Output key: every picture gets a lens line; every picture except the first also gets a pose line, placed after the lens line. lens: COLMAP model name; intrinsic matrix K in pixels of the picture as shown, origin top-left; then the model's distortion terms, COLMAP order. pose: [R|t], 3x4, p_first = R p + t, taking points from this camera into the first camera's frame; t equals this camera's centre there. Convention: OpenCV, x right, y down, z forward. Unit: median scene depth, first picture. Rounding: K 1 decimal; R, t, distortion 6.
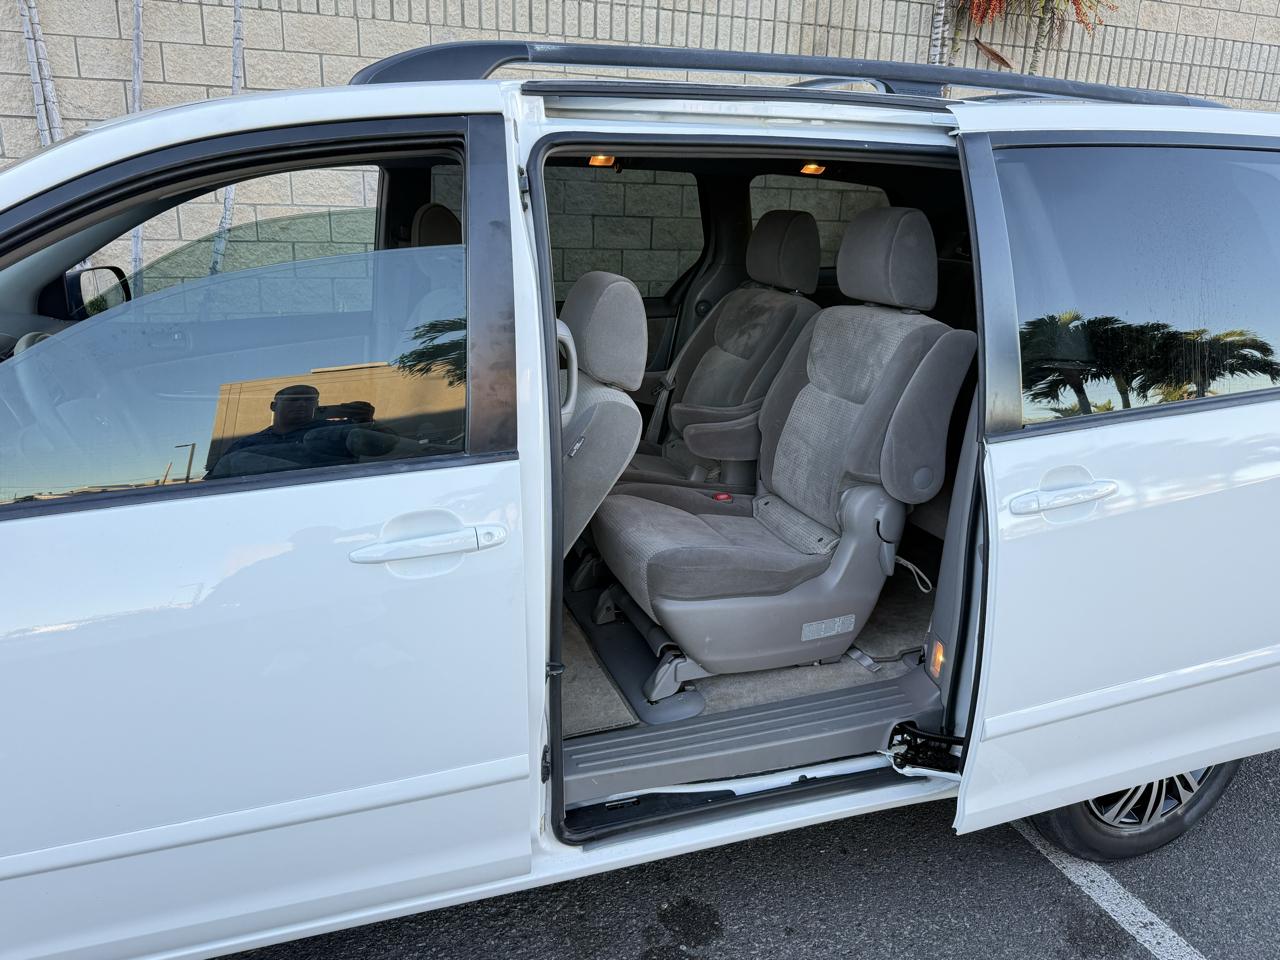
lens RADIAL K [[960.3, 0, 640.0], [0, 960.3, 480.0], [0, 0, 1]] dist [-0.004716, -0.002521]
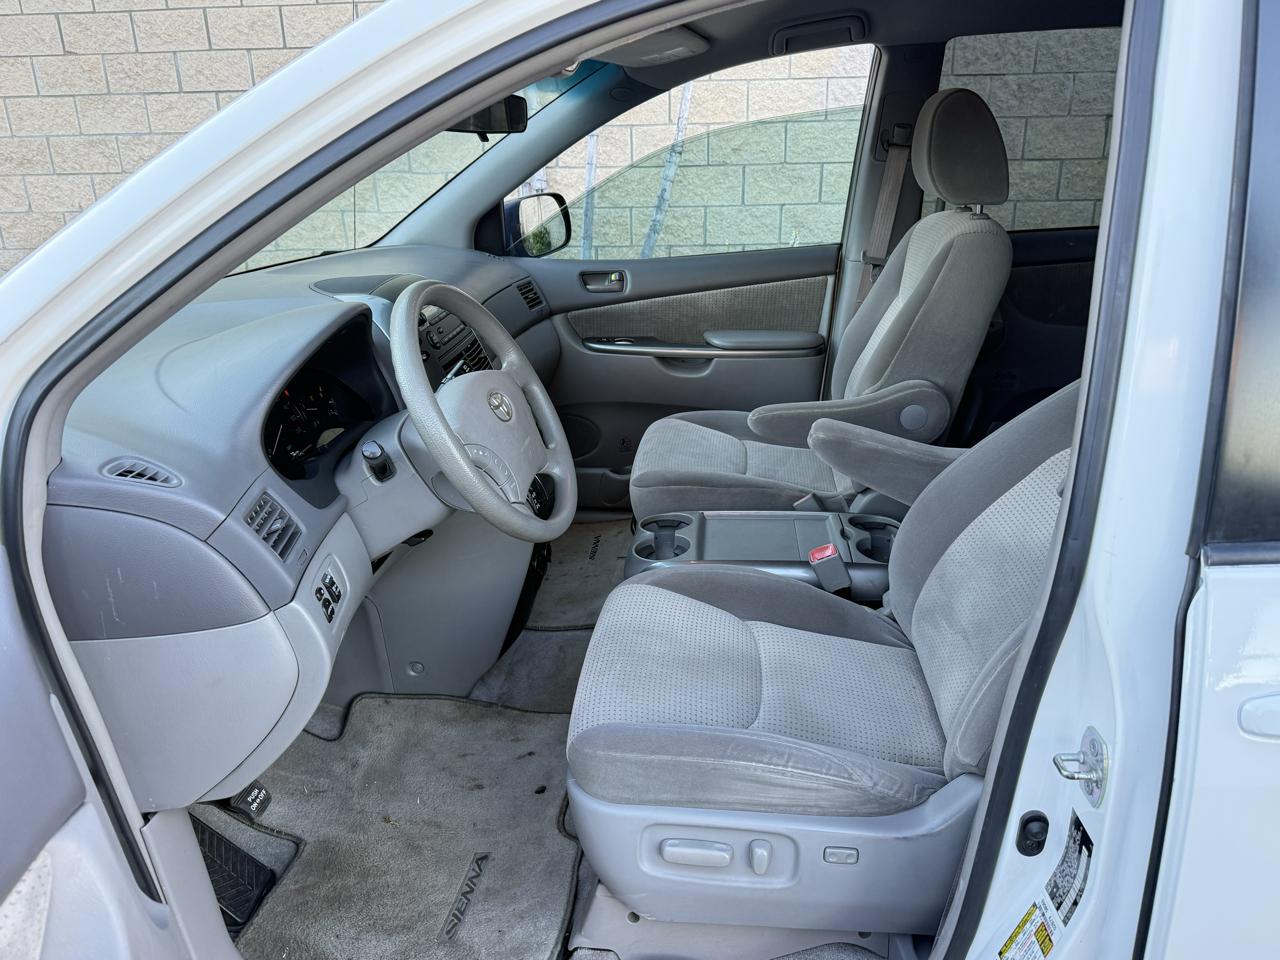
lens RADIAL K [[923.2, 0, 623.1], [0, 923.2, 479.1], [0, 0, 1]] dist [0.067990, -0.063121]
pose [[0.900742, 0.104677, -0.421552, -0.058335], [-0.072000, 0.993083, 0.092751, -0.024241], [0.428345, -0.053193, 0.902048, 0.131029]]
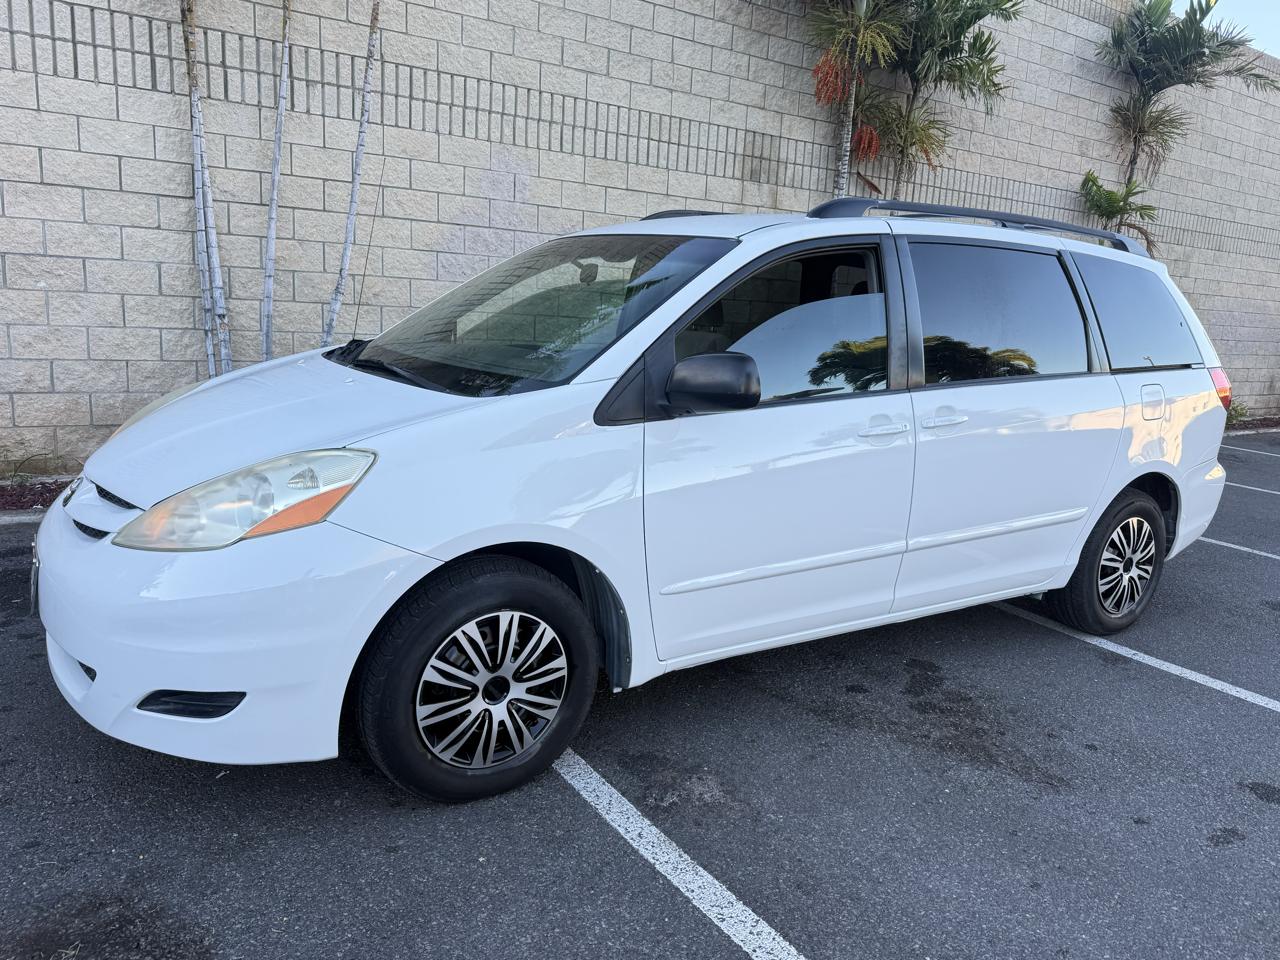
lens RADIAL K [[953.3, 0, 656.9], [0, 953.3, 482.7], [0, 0, 1]] dist [0.020441, -0.030034]
pose [[0.968001, -0.025030, 0.249693, -0.314617], [0.045655, 0.995973, -0.077154, 0.082540], [-0.246757, 0.086085, 0.965246, -0.233202]]
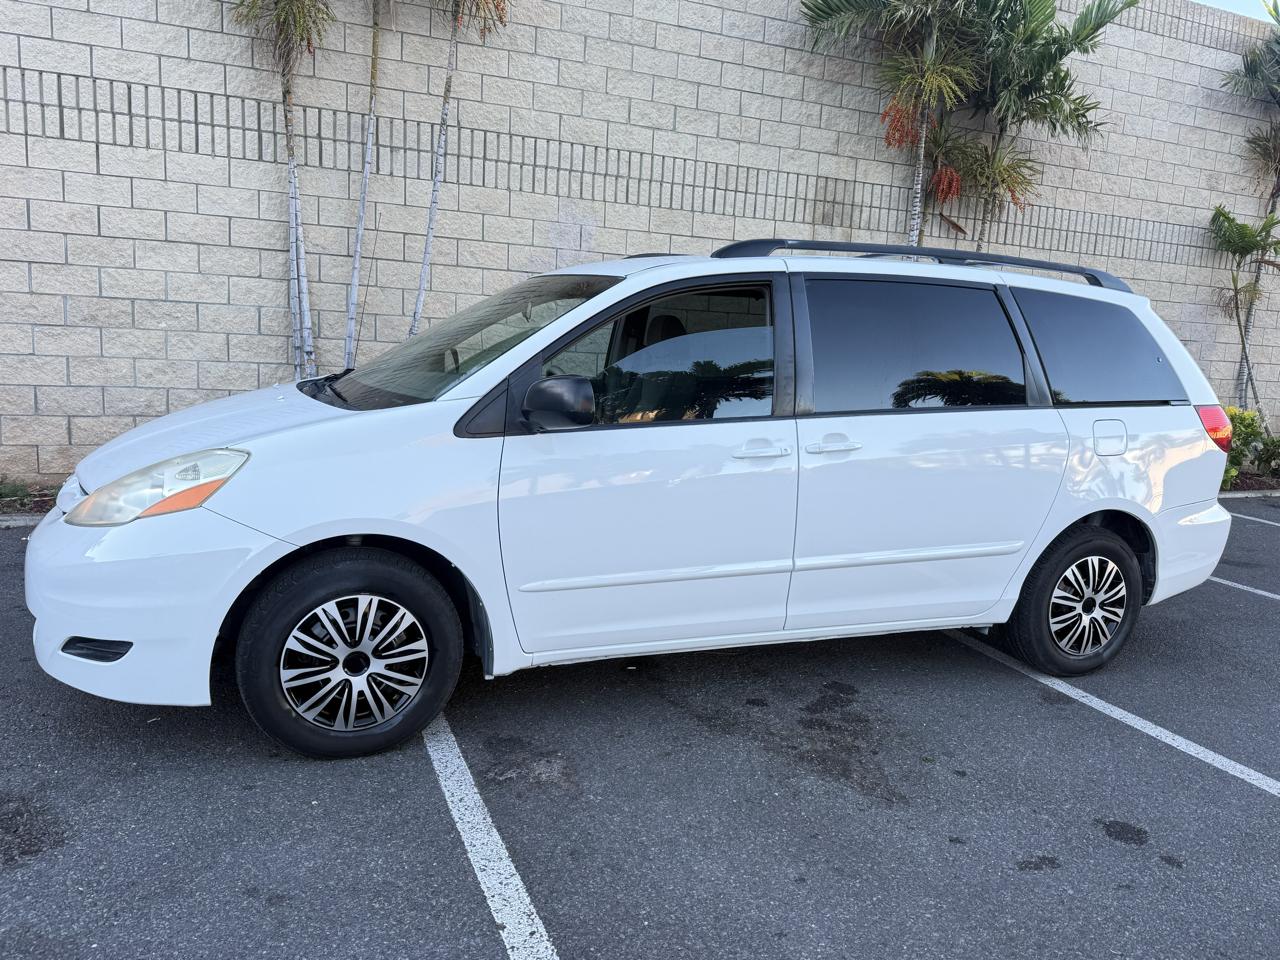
lens RADIAL K [[952.8, 0, 640.0], [0, 952.8, 480.0], [0, 0, 1]] dist [0.035286, -0.053025]
pose [[0.998459, 0.015788, 0.053193, -0.158359], [-0.008725, 0.991411, -0.130495, 0.108585], [-0.054797, 0.129830, 0.990021, -0.307807]]
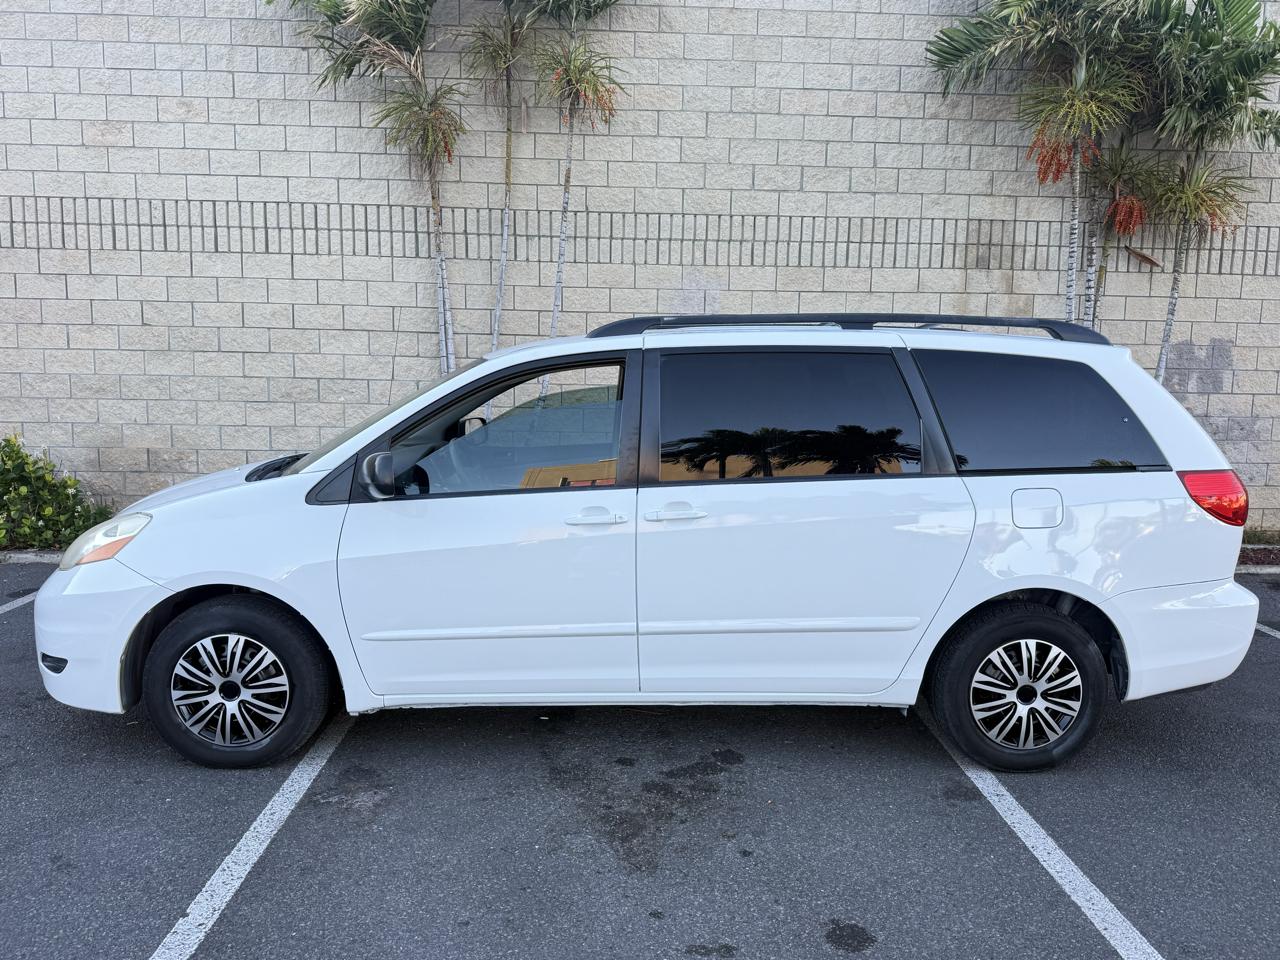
lens RADIAL K [[952.8, 0, 640.0], [0, 952.8, 480.0], [0, 0, 1]] dist [0.035286, -0.053025]
pose [[0.953813, 0.021401, -0.299638, 0.153066], [-0.073201, 0.983950, -0.162737, 0.087742], [0.291346, 0.177154, 0.940071, -0.312872]]
